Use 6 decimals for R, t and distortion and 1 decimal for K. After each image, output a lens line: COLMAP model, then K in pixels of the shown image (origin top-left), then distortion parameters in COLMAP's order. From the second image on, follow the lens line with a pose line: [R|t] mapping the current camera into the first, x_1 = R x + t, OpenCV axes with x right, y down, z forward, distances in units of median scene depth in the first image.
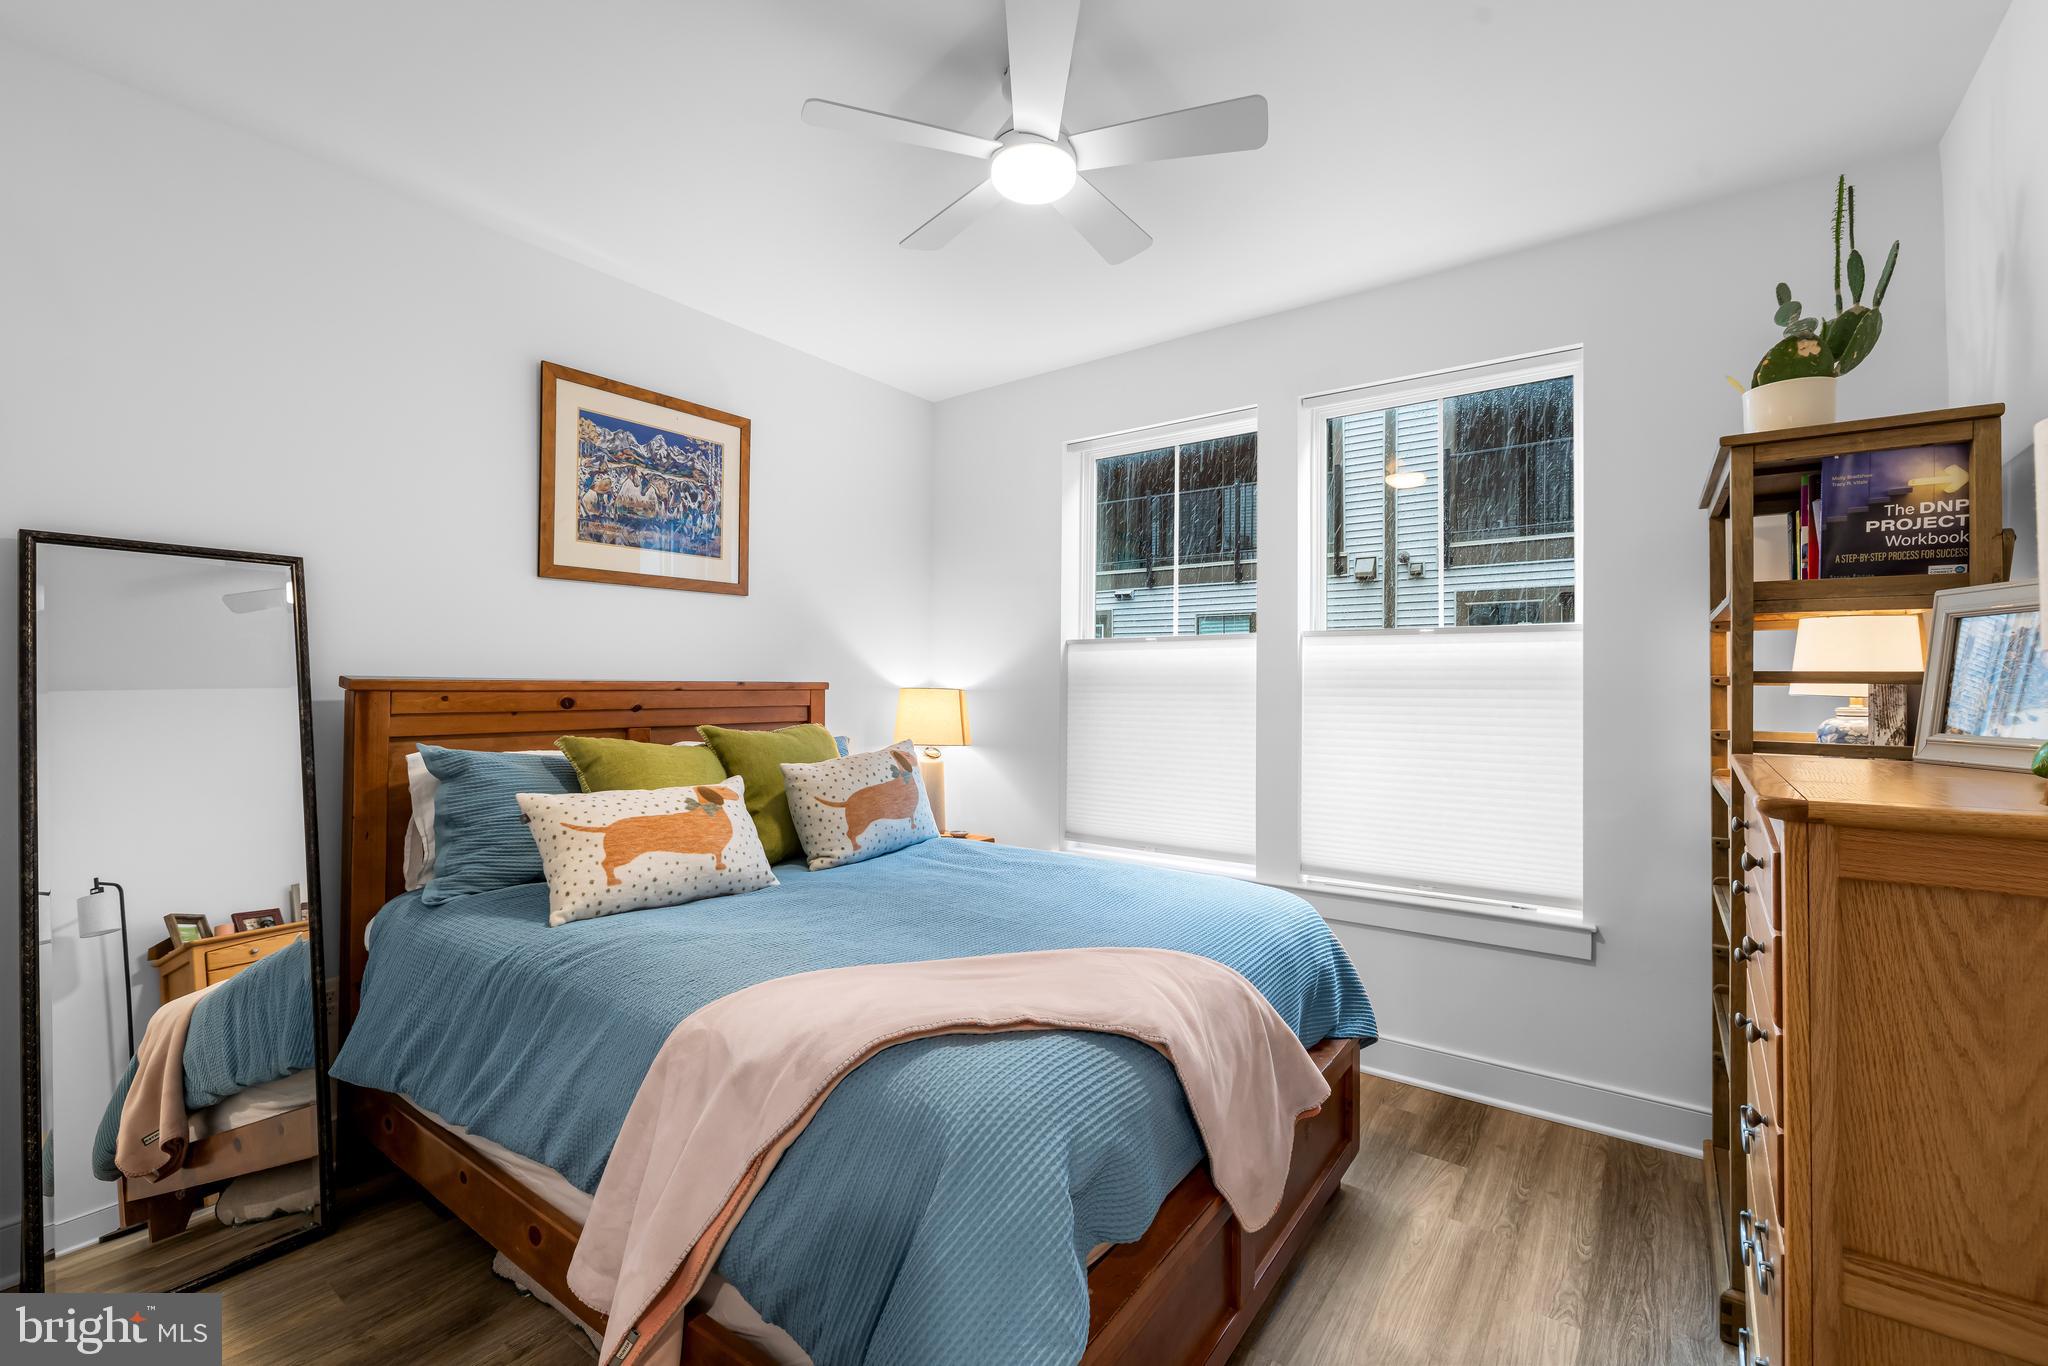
lens RADIAL K [[887.6, 0, 1030.0], [0, 887.6, 671.9], [0, 0, 1]] dist [-0.005721, 0.002400]
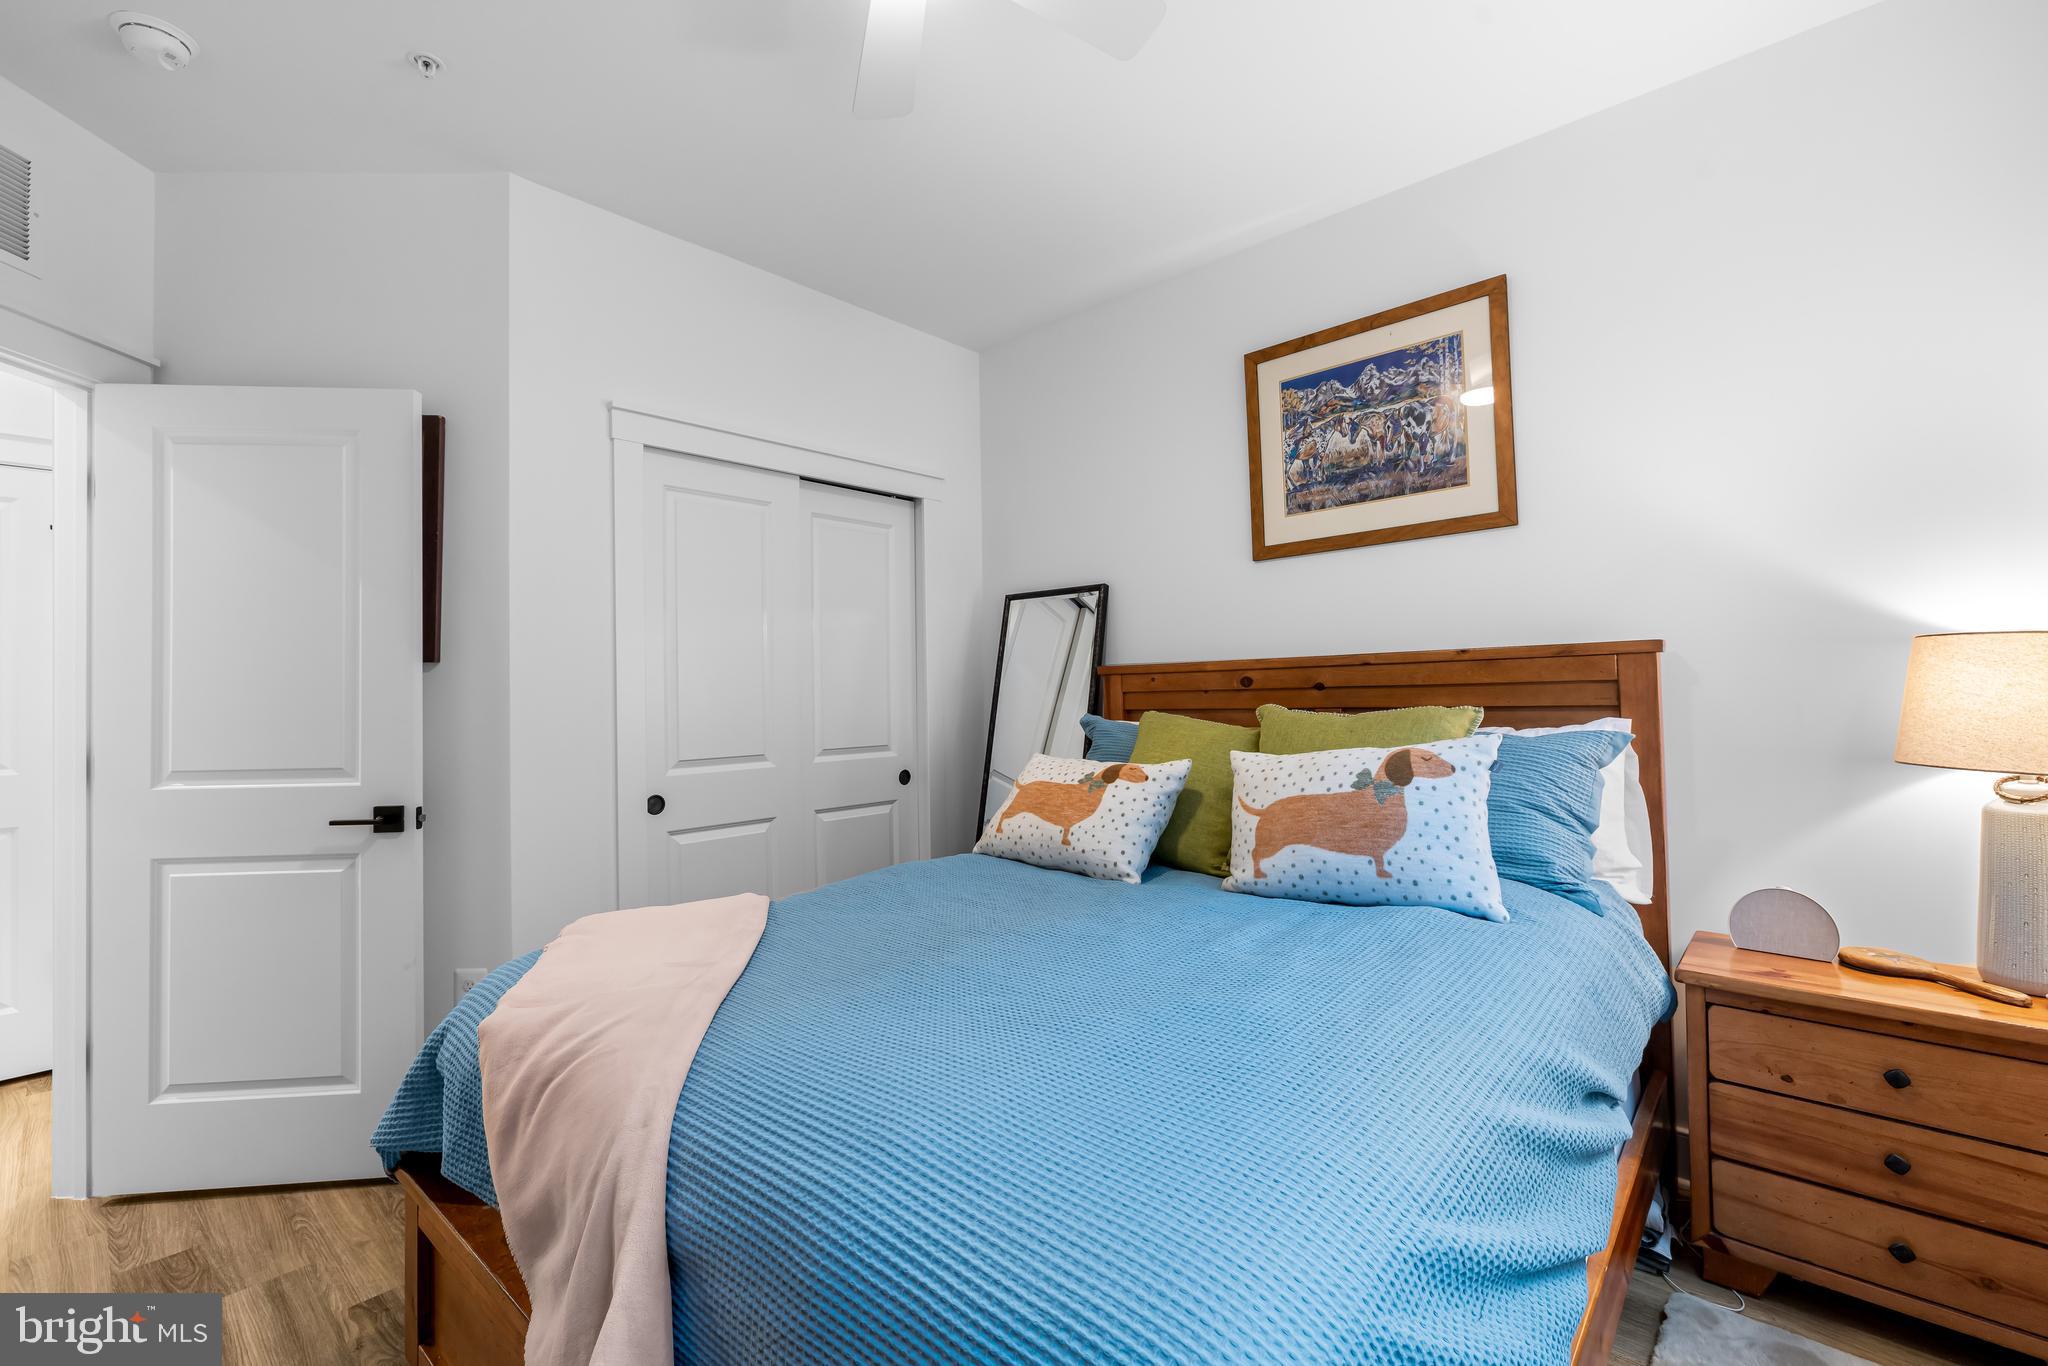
lens RADIAL K [[887.6, 0, 1021.2], [0, 887.6, 679.7], [0, 0, 1]] dist [-0.005721, 0.002400]
pose [[-0.109322, -0.020160, -0.993802, 0.481780], [0.038497, 0.998958, -0.024499, 0.044549], [0.993261, -0.040937, -0.108432, 0.789031]]
